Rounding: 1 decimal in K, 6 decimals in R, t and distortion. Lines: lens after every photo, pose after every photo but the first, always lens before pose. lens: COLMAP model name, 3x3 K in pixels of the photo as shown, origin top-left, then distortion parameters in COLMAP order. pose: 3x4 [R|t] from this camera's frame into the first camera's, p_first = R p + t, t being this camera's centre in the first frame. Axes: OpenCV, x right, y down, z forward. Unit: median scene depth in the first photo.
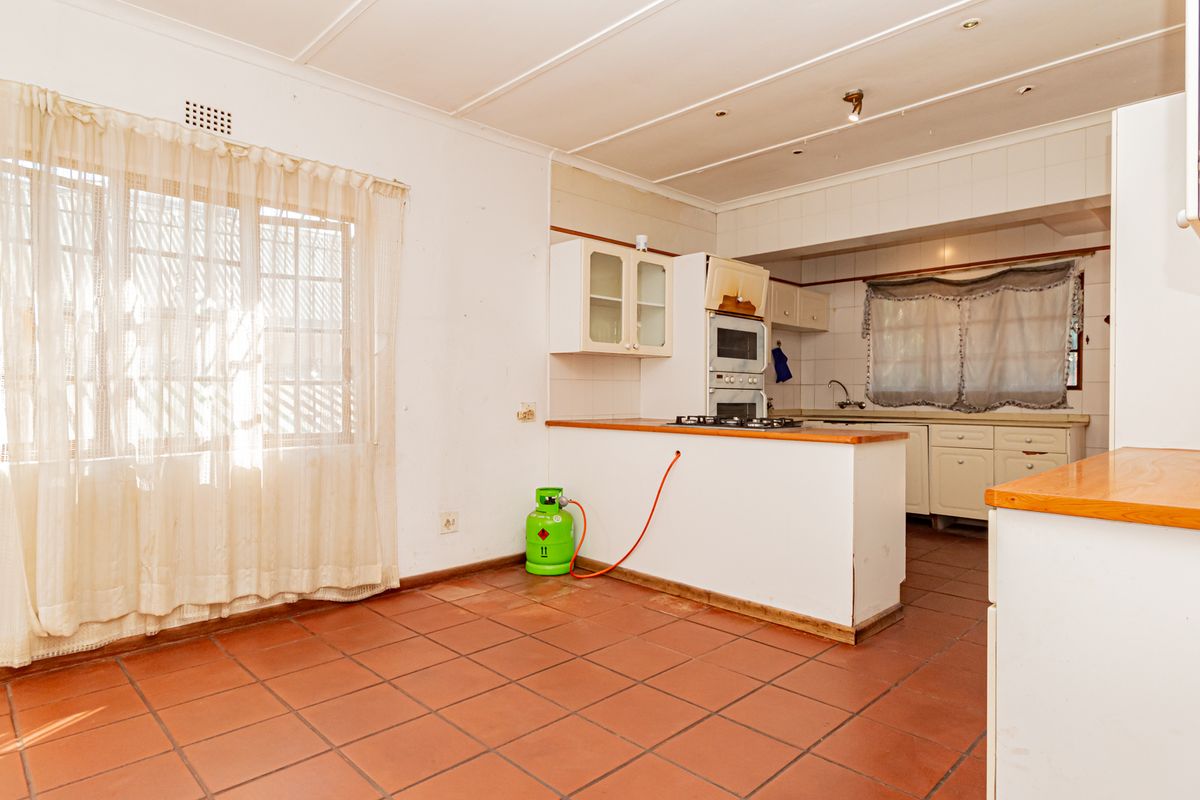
lens RADIAL K [[666.3, 0, 598.1], [0, 666.3, 404.7], [0, 0, 1]] dist [-0.001654, -0.000079]
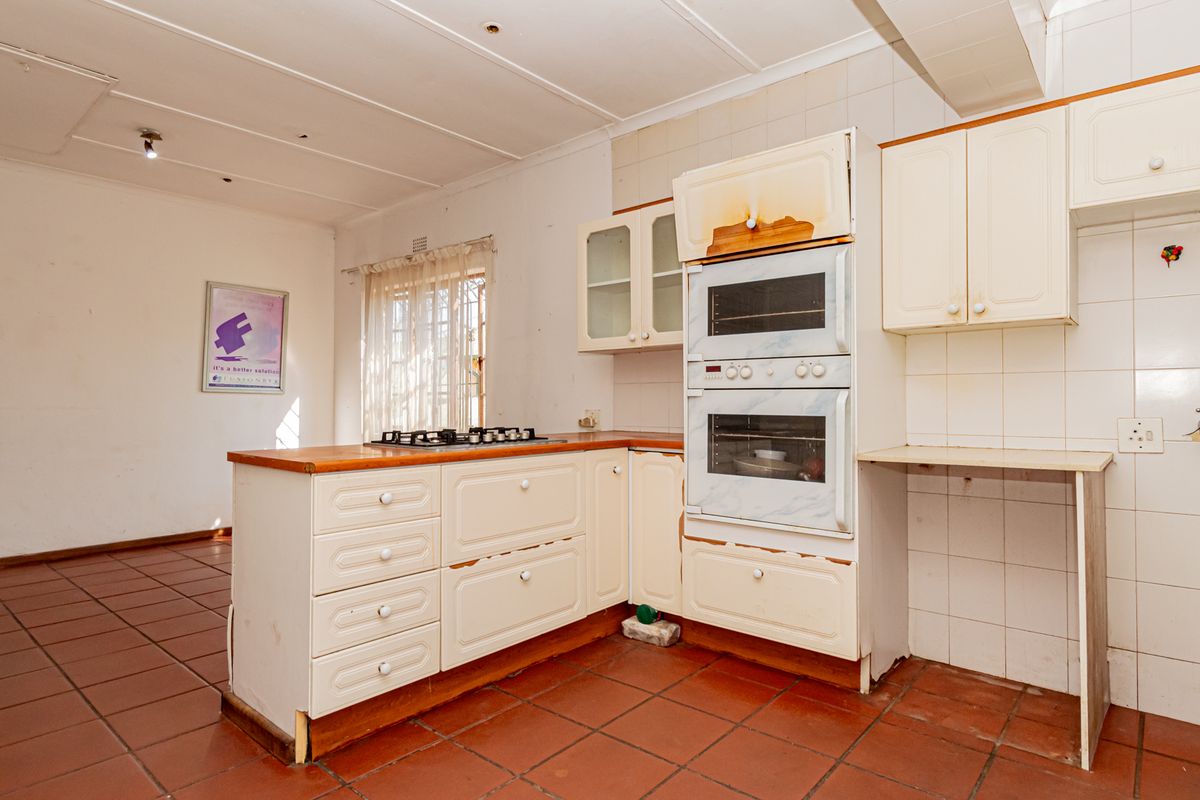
lens RADIAL K [[666.3, 0, 598.1], [0, 666.3, 393.6], [0, 0, 1]] dist [-0.001654, -0.000079]
pose [[0.087322, -0.013031, -0.996095, 0.760369], [-0.003580, 0.999904, -0.013395, -0.012332], [0.996174, 0.004735, 0.087267, 0.849863]]
